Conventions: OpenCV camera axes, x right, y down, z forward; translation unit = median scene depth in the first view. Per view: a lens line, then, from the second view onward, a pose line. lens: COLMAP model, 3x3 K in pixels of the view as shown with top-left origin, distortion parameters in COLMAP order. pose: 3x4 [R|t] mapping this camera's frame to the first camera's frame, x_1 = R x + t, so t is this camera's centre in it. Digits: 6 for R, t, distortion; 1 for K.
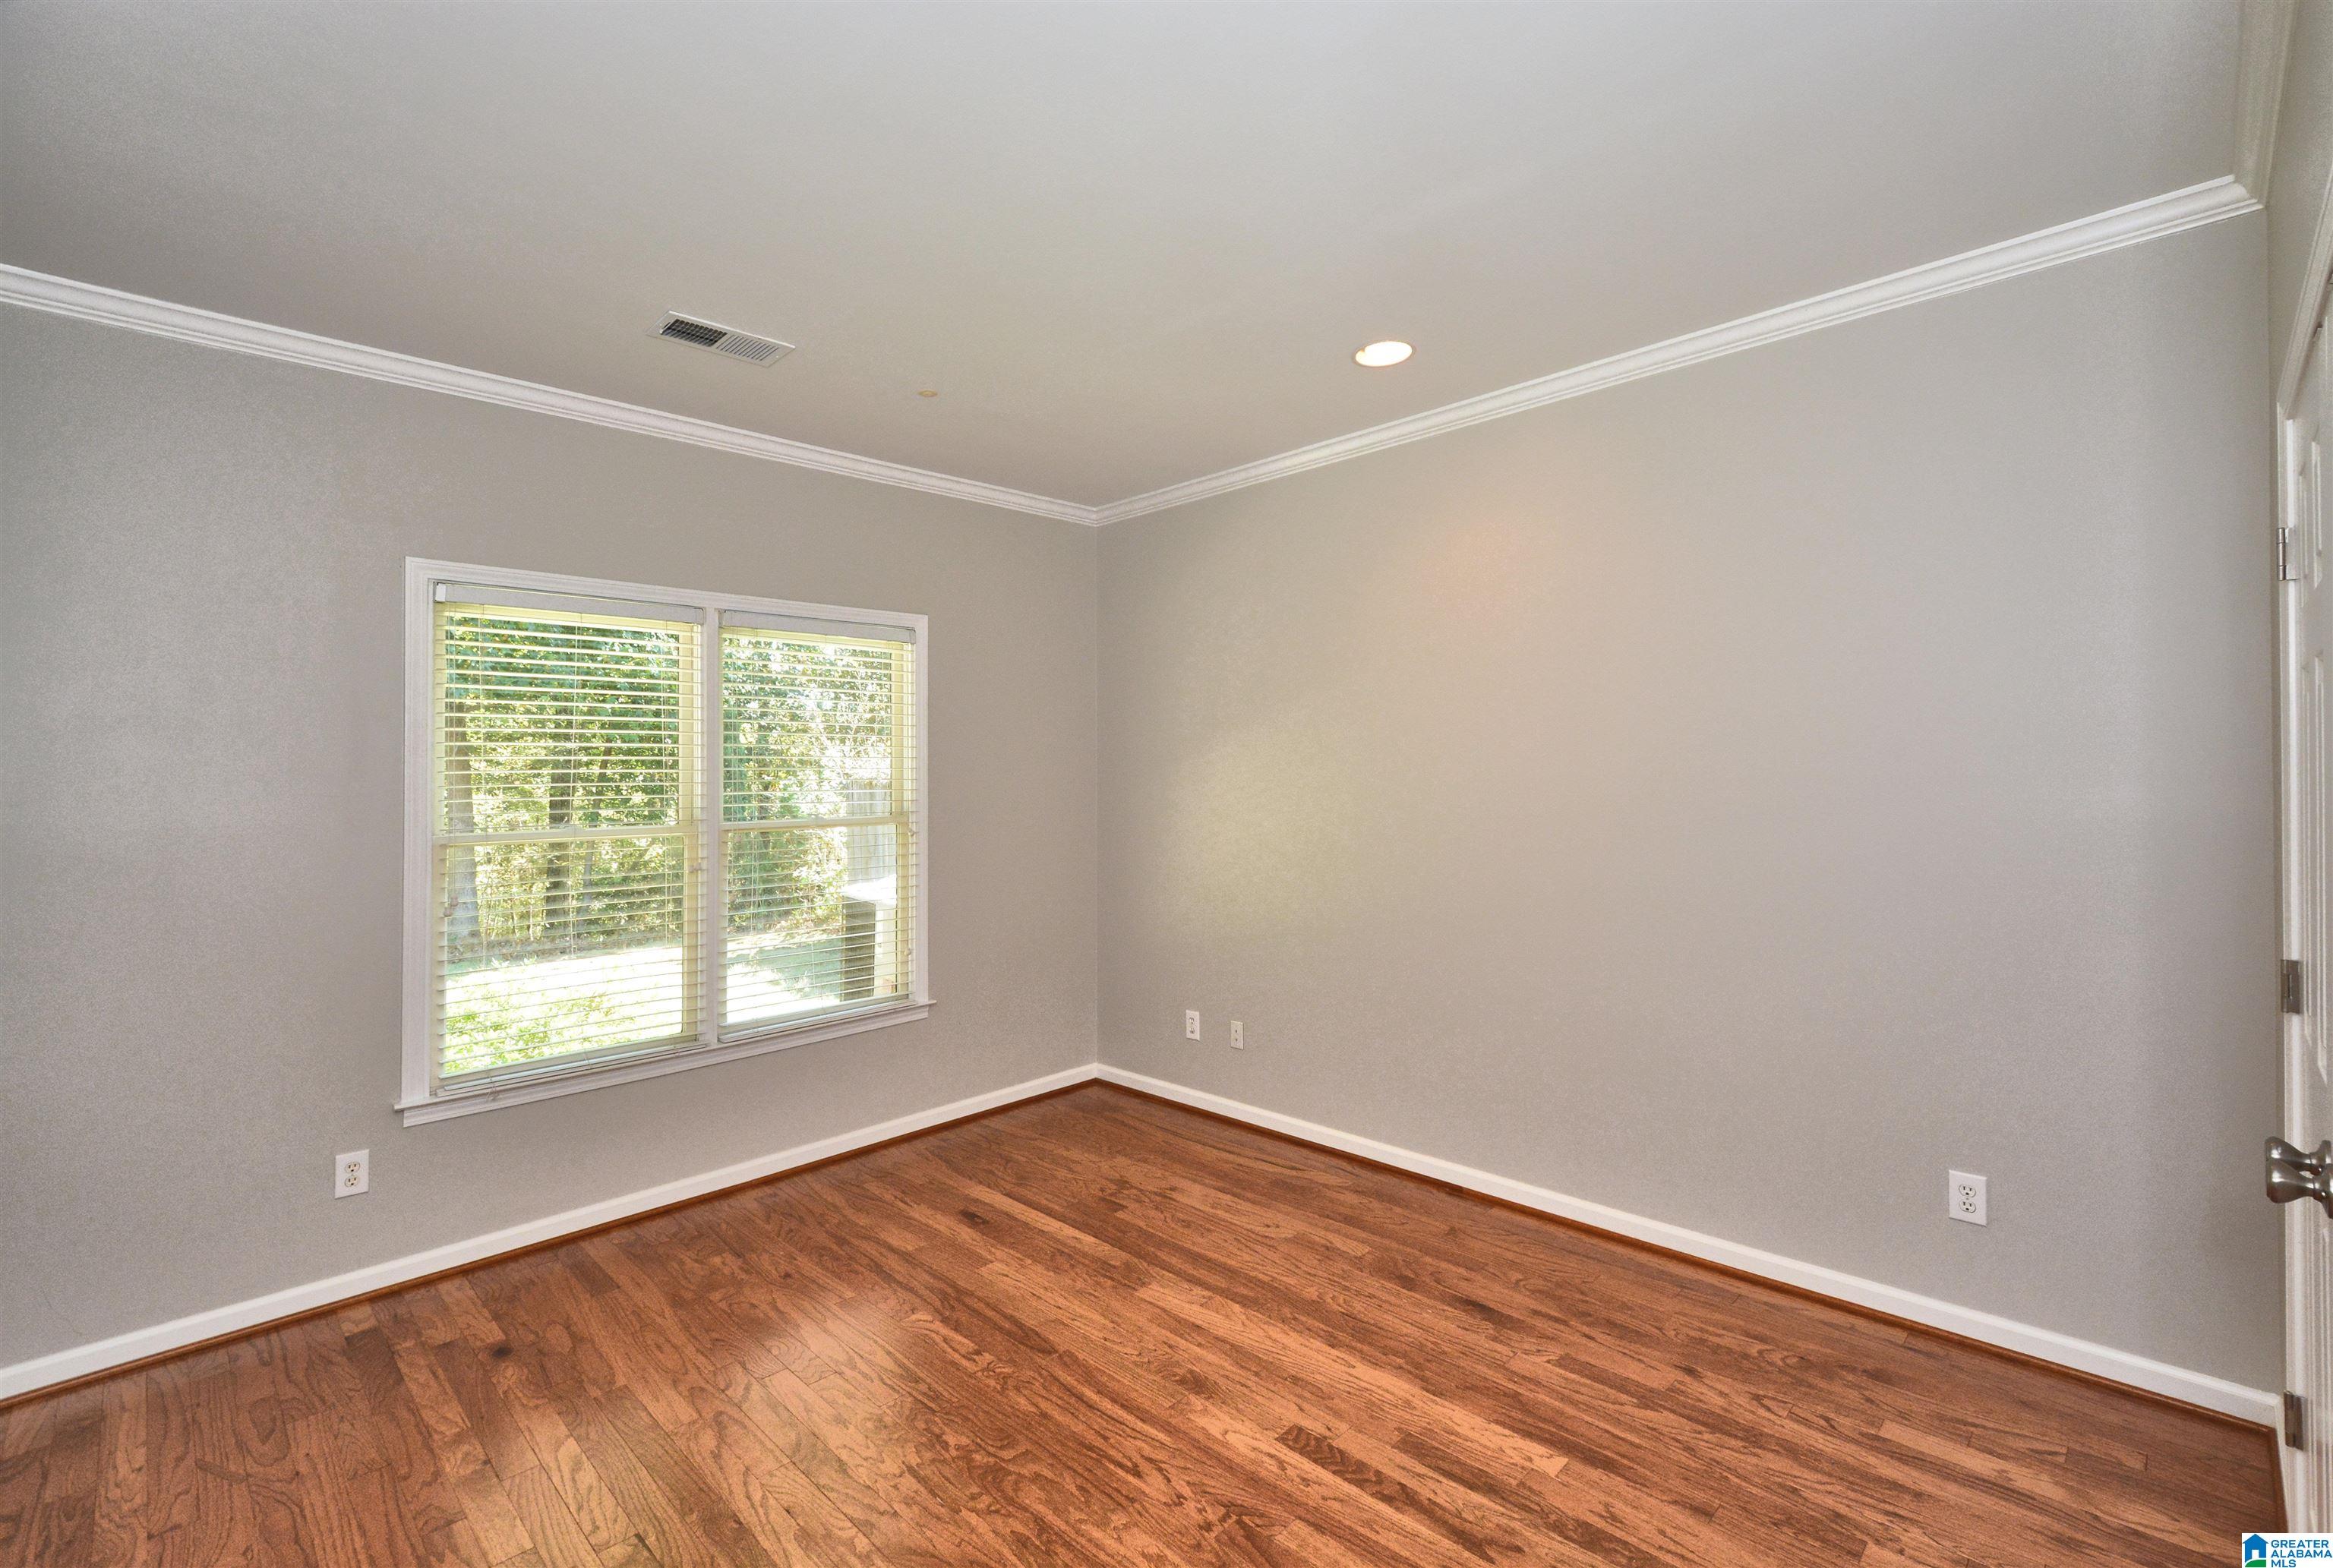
lens RADIAL K [[1019.1, 0, 1185.2], [0, 1019.1, 777.6], [0, 0, 1]] dist [0.002611, -0.001515]
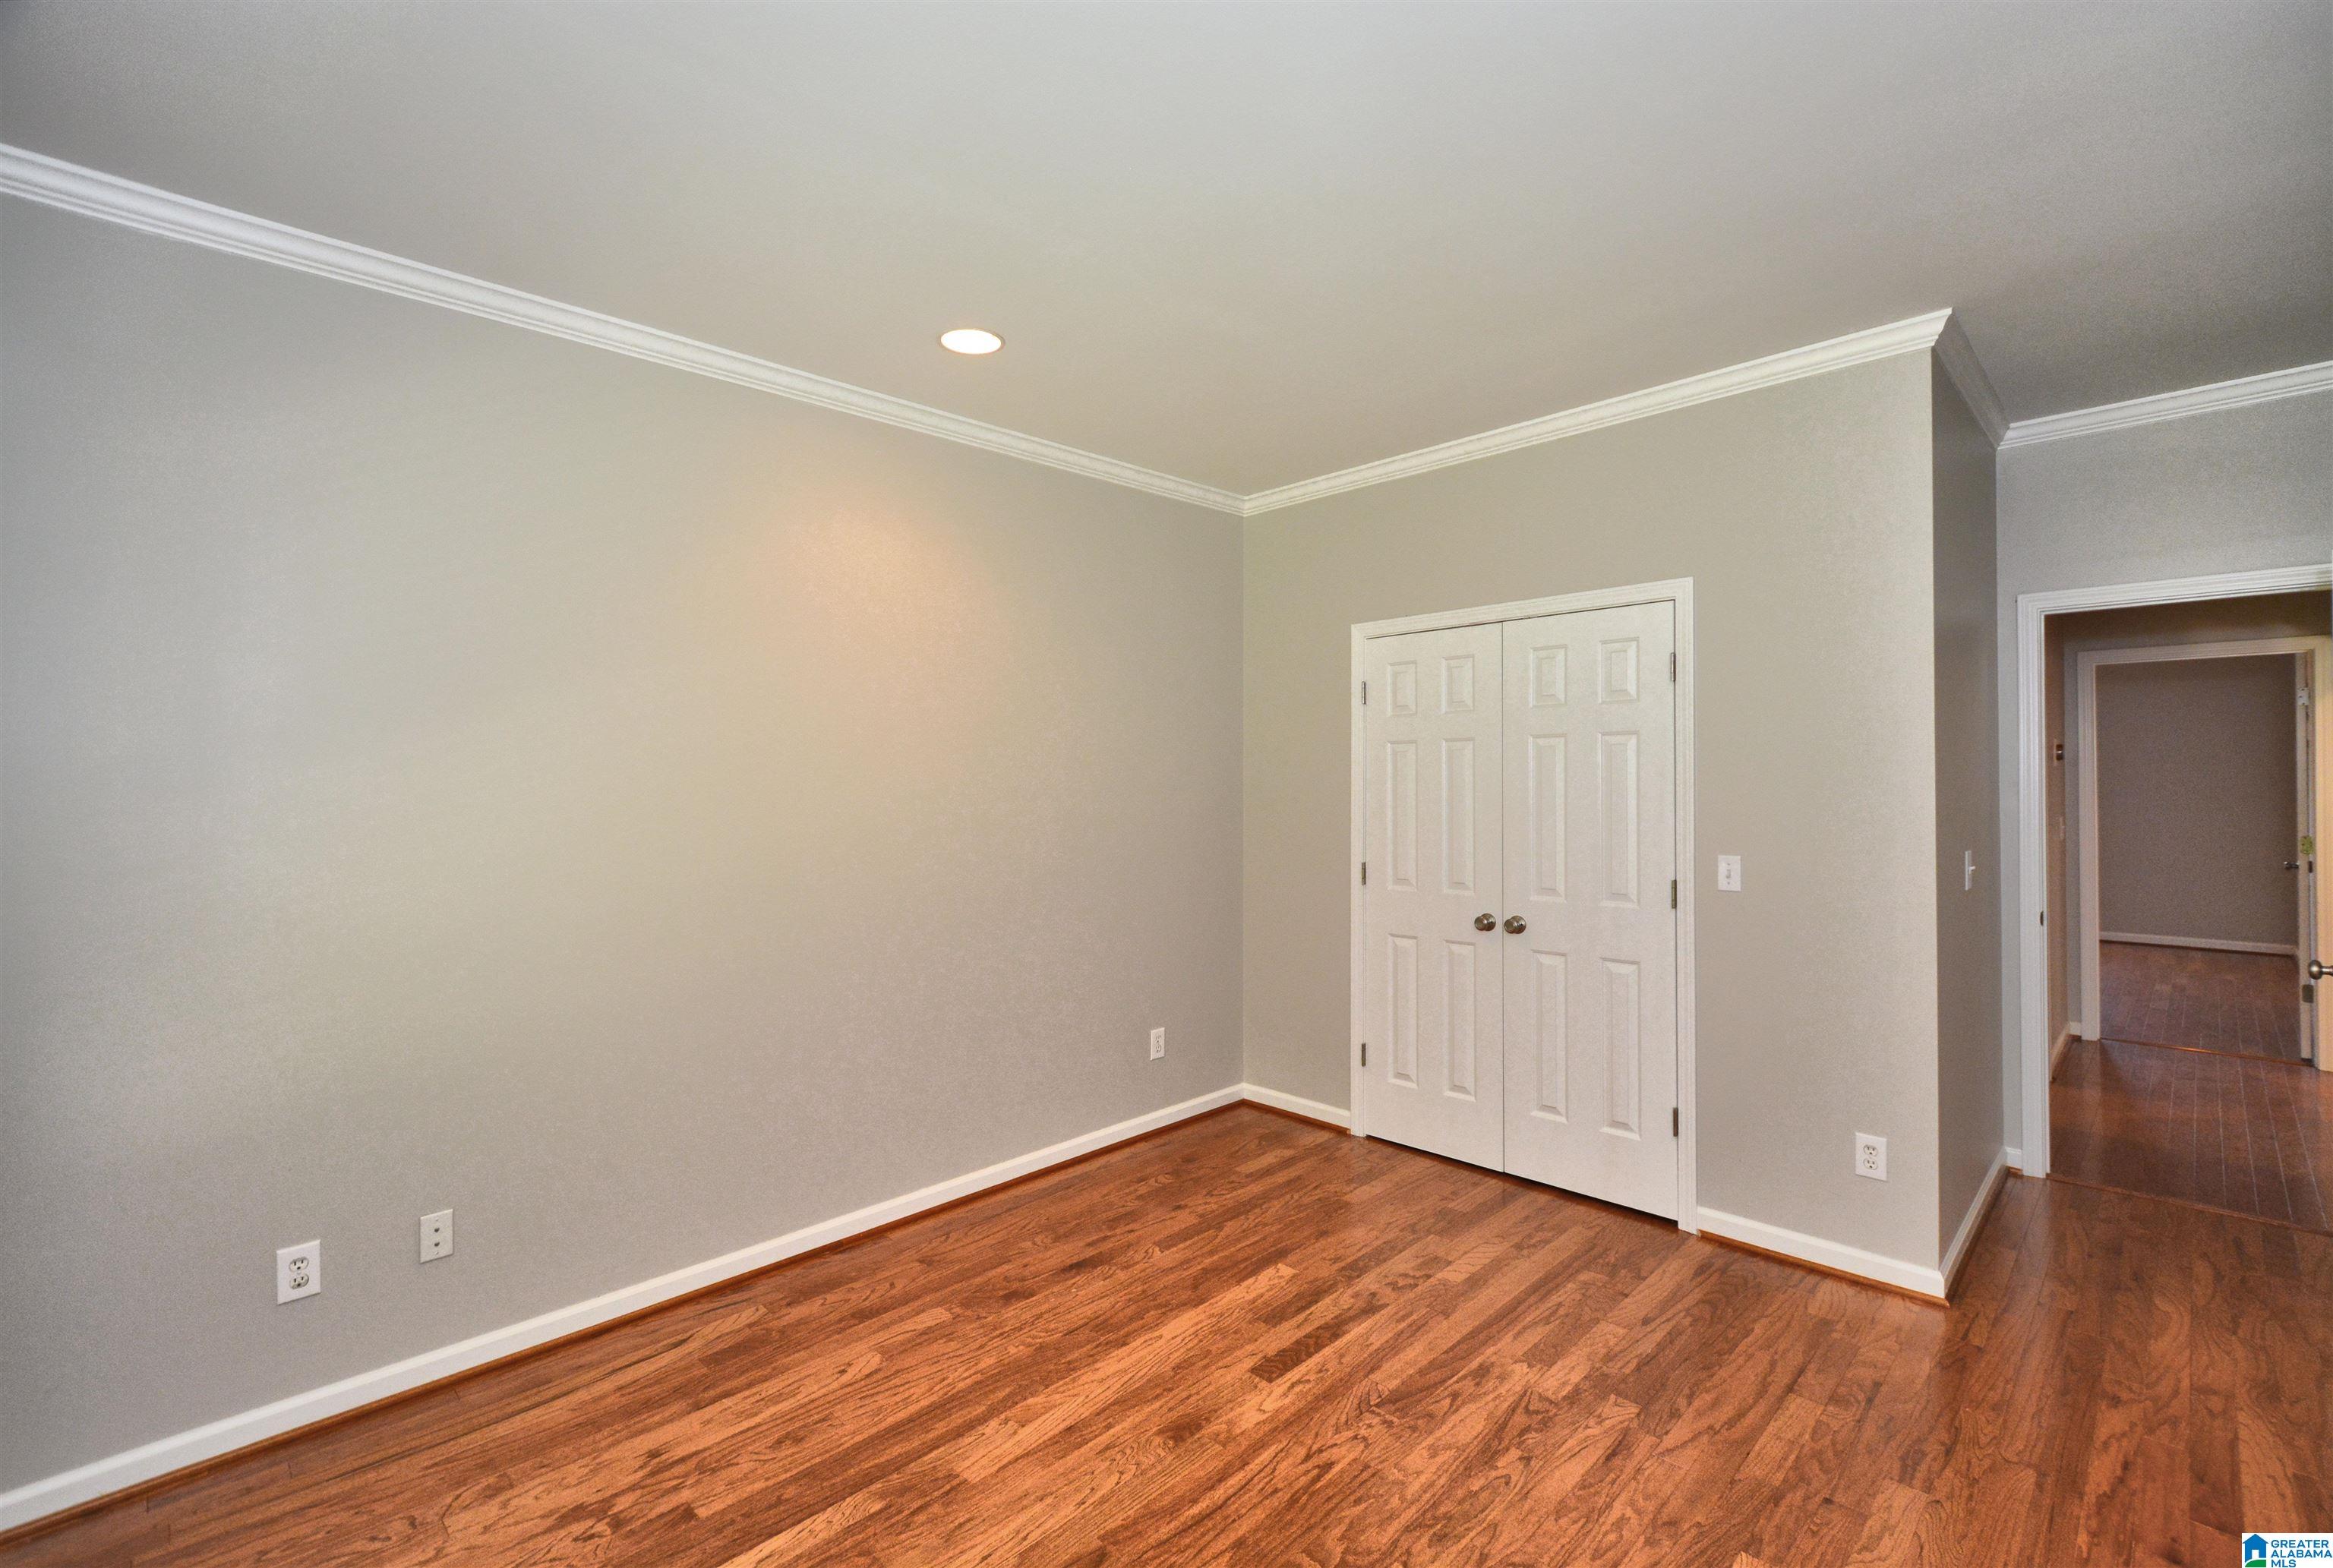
lens RADIAL K [[1019.1, 0, 1228.2], [0, 1019.1, 774.6], [0, 0, 1]] dist [0.002611, -0.001515]
pose [[-0.001132, 0.018667, 0.999825, -0.877698], [0.023207, 0.999557, -0.018636, 0.024632], [-0.999730, 0.023182, -0.001565, 0.907394]]
